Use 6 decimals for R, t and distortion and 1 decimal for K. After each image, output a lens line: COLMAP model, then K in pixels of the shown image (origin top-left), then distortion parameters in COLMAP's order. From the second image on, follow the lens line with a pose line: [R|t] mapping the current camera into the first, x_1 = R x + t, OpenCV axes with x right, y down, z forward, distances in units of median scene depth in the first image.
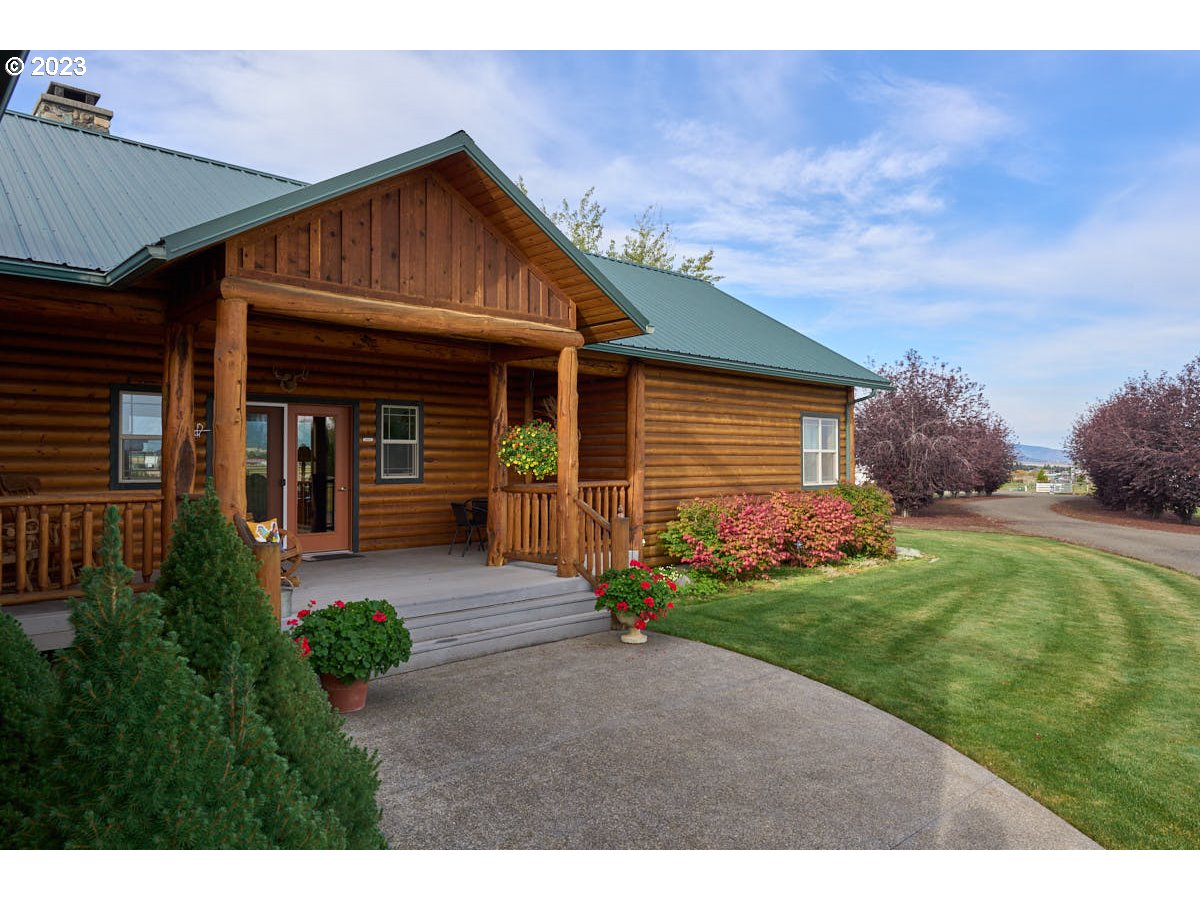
lens RADIAL K [[779.7, 0, 600.0], [0, 779.7, 450.0], [0, 0, 1]] dist [0.003077, 0.000896]
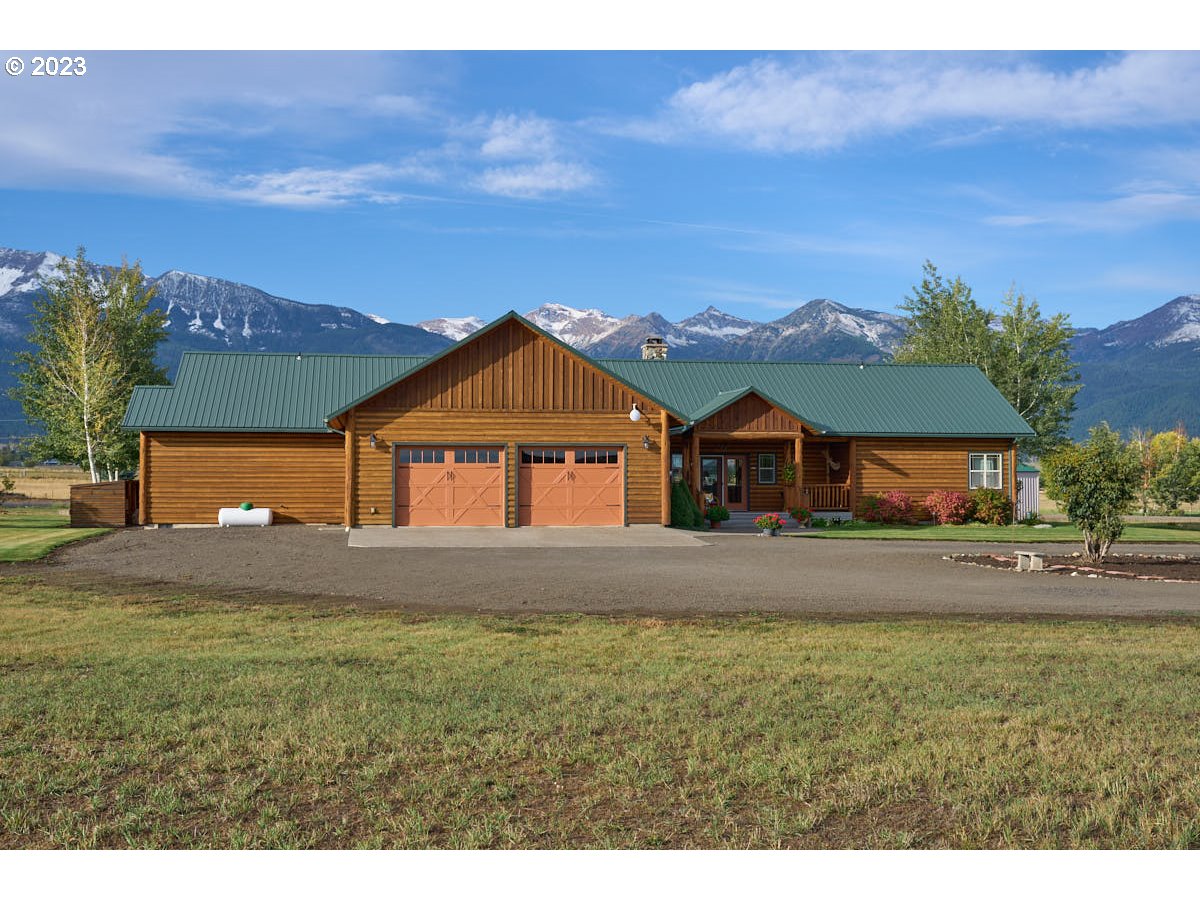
lens RADIAL K [[479.6, 0, 600.0], [0, 479.6, 450.0], [0, 0, 1]] dist [0.000544, 0.000085]
pose [[0.771183, -0.034722, -0.635666, 0.339615], [0.007394, 0.998933, -0.045594, -0.004117], [0.636571, 0.030461, 0.770616, -0.579333]]
